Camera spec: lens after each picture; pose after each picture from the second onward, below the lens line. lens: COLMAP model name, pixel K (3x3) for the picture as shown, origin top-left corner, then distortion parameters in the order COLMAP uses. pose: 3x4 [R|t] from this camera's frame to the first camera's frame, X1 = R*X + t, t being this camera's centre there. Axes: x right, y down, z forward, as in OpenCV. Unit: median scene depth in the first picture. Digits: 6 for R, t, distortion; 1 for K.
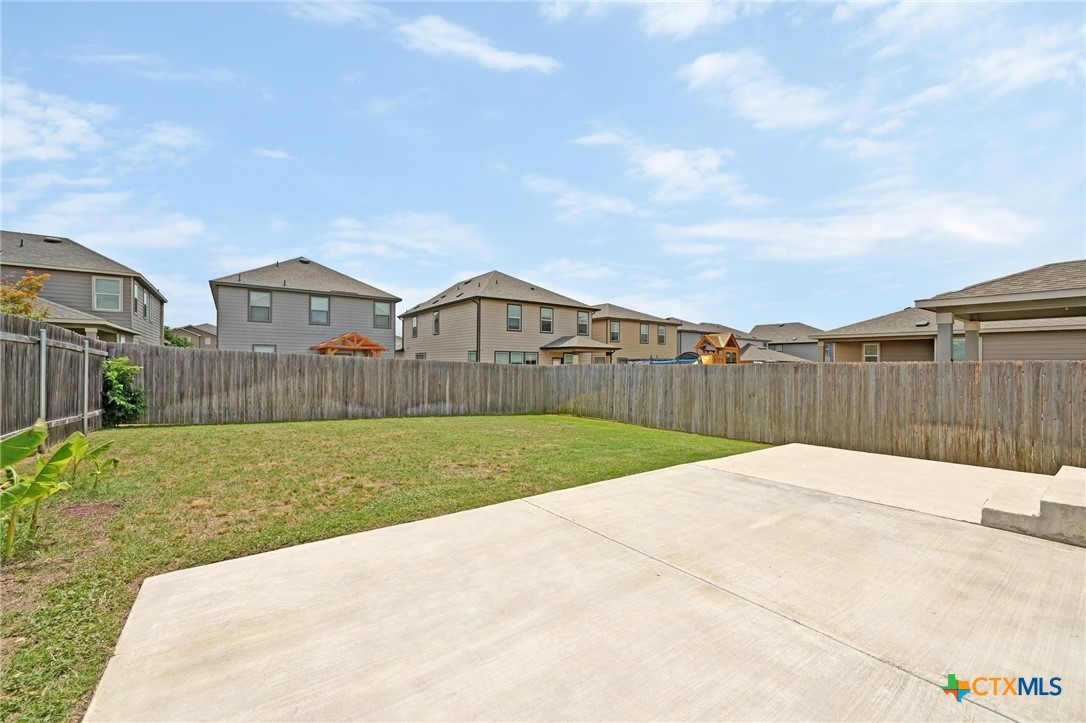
lens RADIAL K [[432.0, 0, 543.0], [0, 432.0, 361.5], [0, 0, 1]] dist [-0.007394, -0.000564]
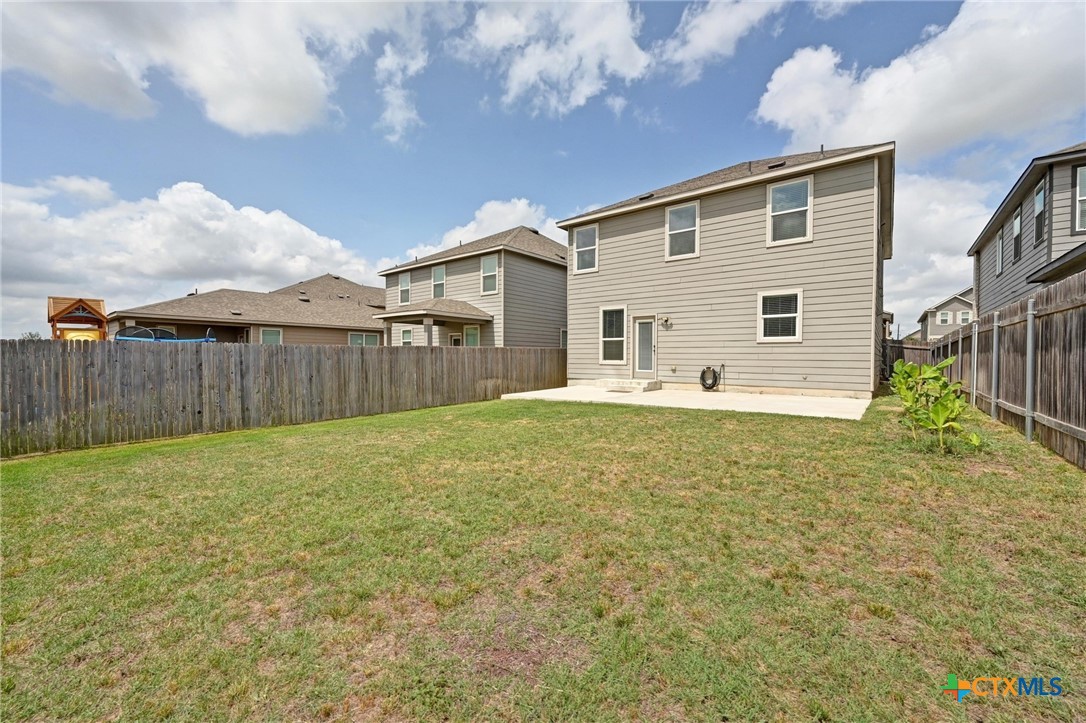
lens RADIAL K [[432.0, 0, 543.0], [0, 432.0, 361.5], [0, 0, 1]] dist [-0.007394, -0.000564]
pose [[-0.249160, -0.025405, 0.968129, -0.671732], [-0.013077, 0.999653, 0.022866, 0.012151], [-0.968374, -0.006963, -0.249406, 0.784058]]
